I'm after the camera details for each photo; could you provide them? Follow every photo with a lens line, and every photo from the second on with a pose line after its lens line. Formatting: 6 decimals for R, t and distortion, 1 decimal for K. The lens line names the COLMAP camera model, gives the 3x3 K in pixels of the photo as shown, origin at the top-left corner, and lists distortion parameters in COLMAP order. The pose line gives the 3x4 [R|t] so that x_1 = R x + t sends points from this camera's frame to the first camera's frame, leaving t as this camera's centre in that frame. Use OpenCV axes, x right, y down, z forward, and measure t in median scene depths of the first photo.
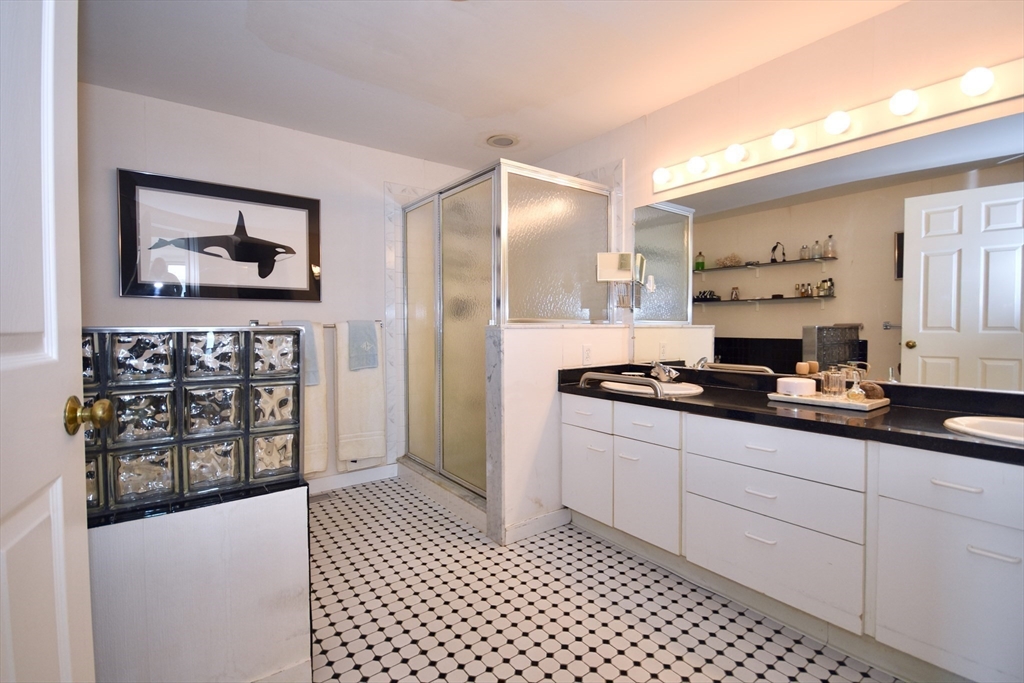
lens RADIAL K [[459.8, 0, 508.1], [0, 459.8, 337.8], [0, 0, 1]] dist [-0.002396, -0.001399]
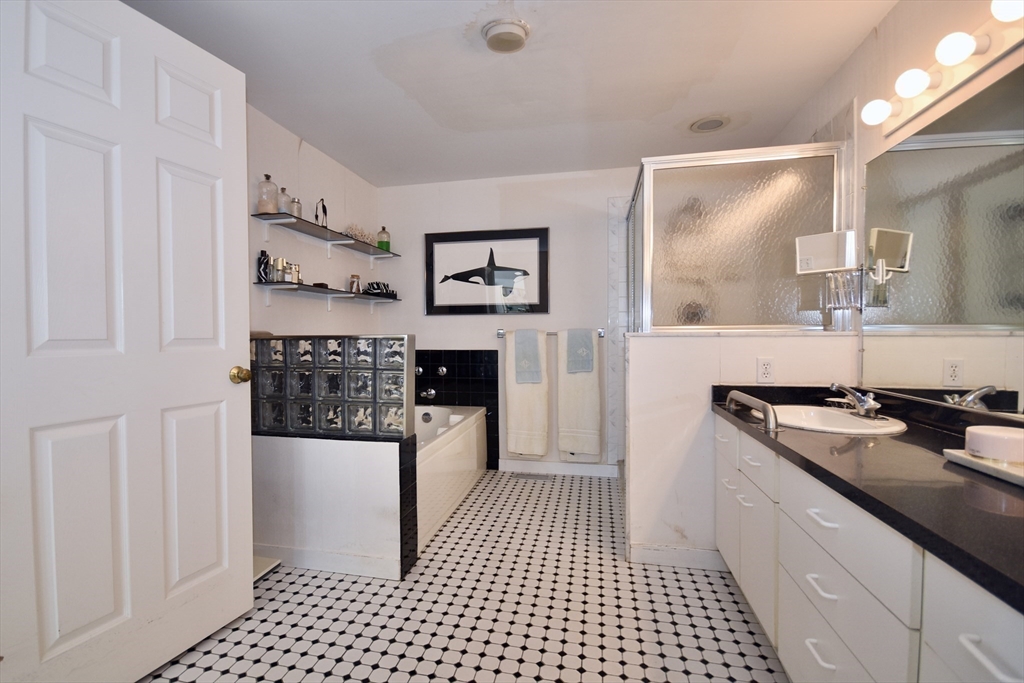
lens RADIAL K [[459.8, 0, 494.9], [0, 459.8, 344.4], [0, 0, 1]] dist [-0.002396, -0.001399]
pose [[0.661936, 0.016587, -0.749377, 0.436207], [-0.017115, 0.999829, 0.007013, -0.004751], [0.749365, 0.008183, 0.662106, 0.124131]]
